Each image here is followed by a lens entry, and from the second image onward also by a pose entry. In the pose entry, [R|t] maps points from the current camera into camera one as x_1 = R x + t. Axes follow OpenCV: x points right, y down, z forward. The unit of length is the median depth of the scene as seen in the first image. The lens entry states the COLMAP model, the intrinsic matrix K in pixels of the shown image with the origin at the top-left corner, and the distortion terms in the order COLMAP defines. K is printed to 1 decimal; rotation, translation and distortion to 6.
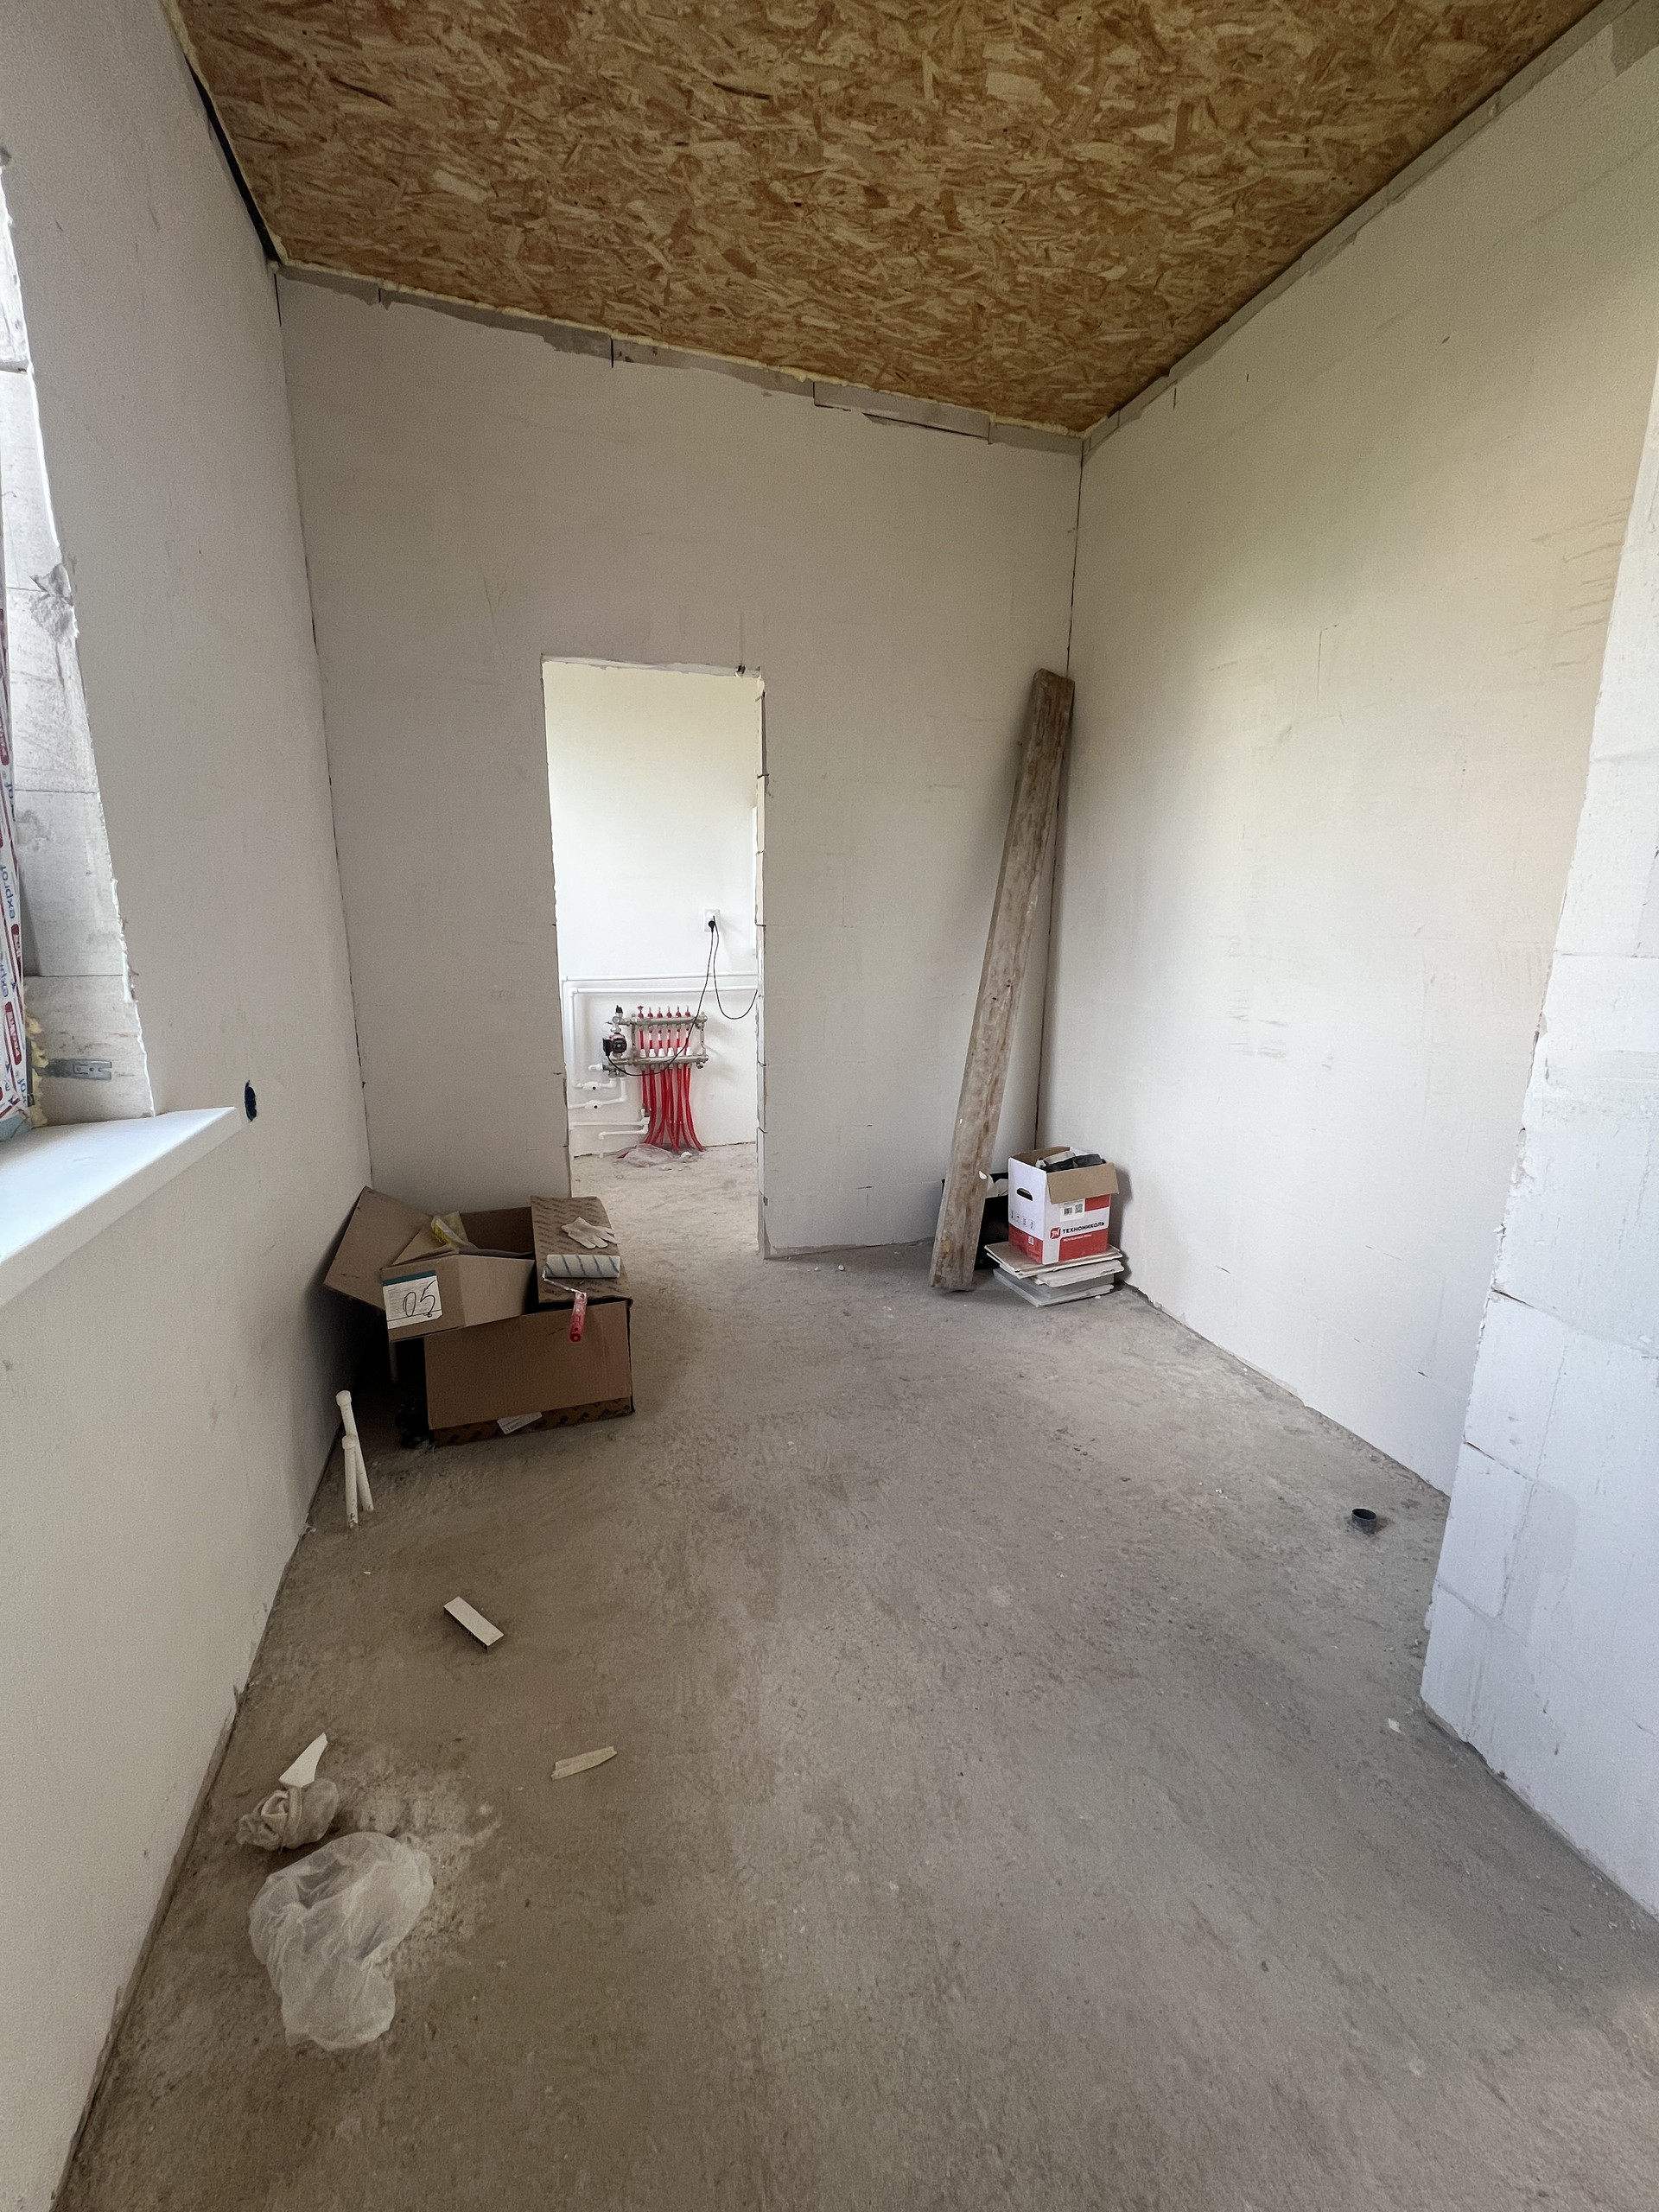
lens RADIAL K [[888.2, 0, 837.6], [0, 888.2, 1107.1], [0, 0, 1]] dist [-0.001704, -0.000065]
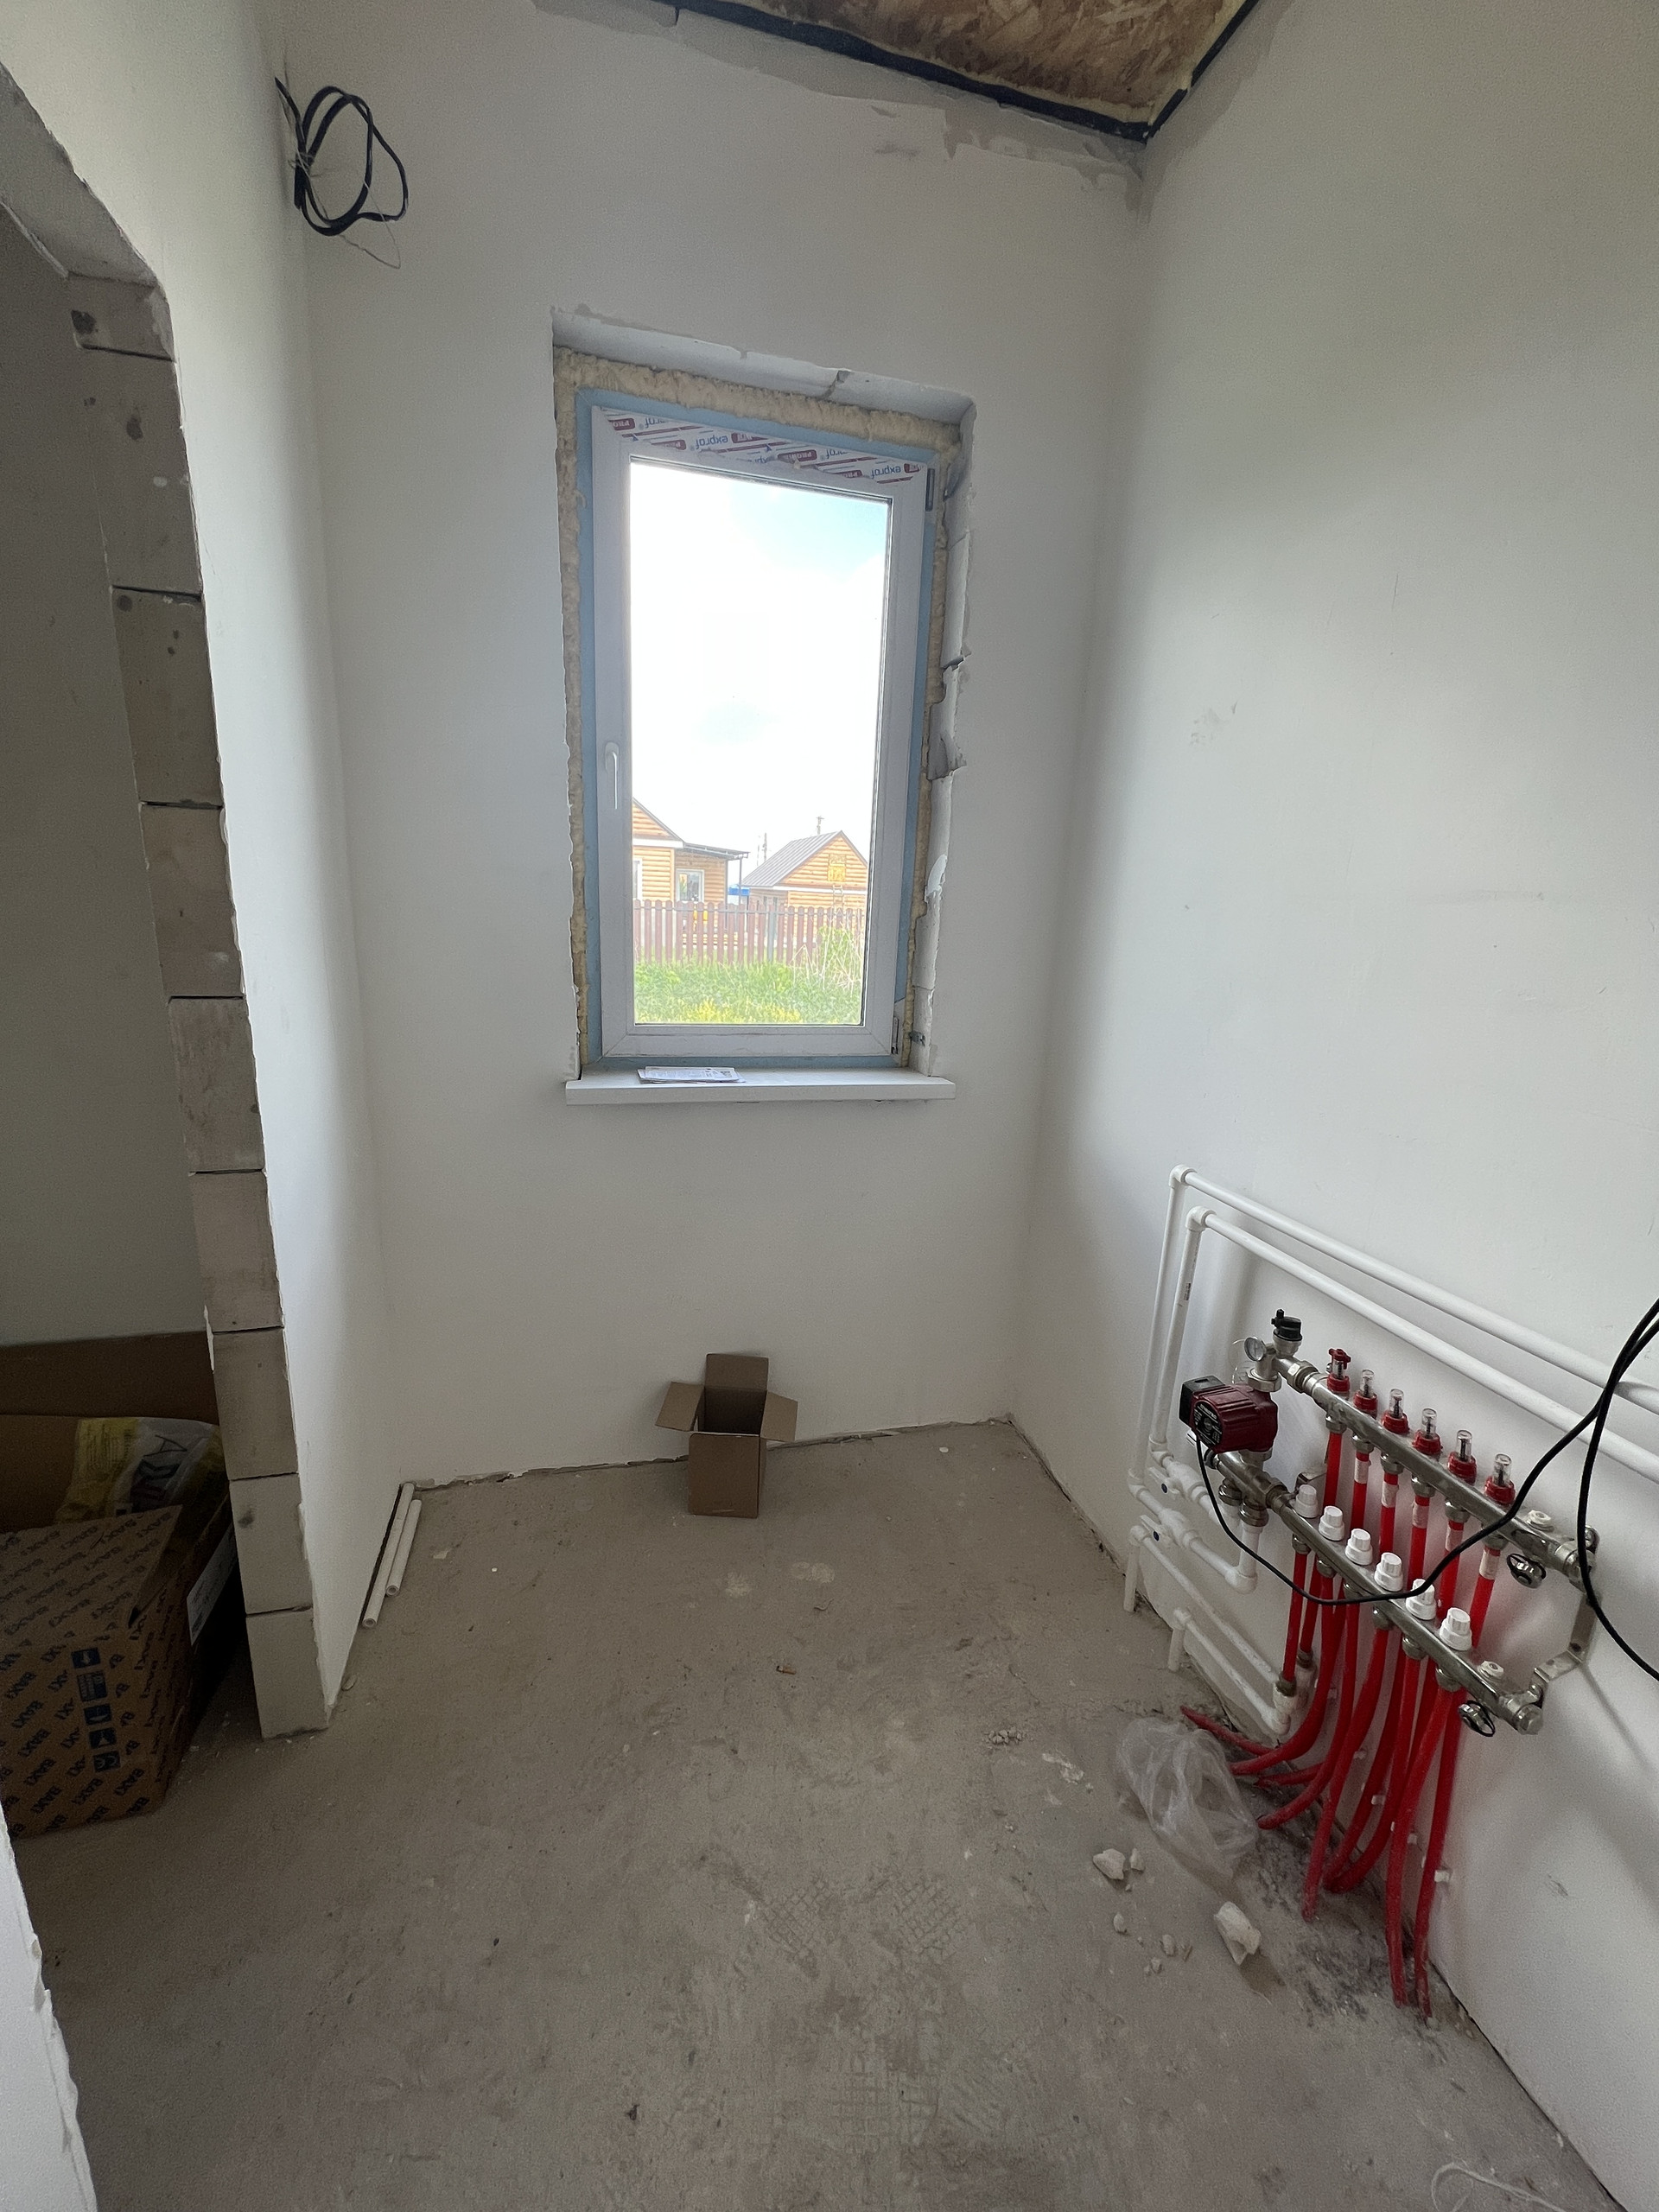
lens RADIAL K [[883.2, 0, 830.1], [0, 883.2, 1103.4], [0, 0, 1]] dist [-0.002365, -0.000192]
pose [[-0.077706, 0.214361, -0.973659, 0.048130], [-0.264410, 0.937208, 0.227438, -0.227101], [0.961275, 0.275119, -0.016148, 0.904374]]
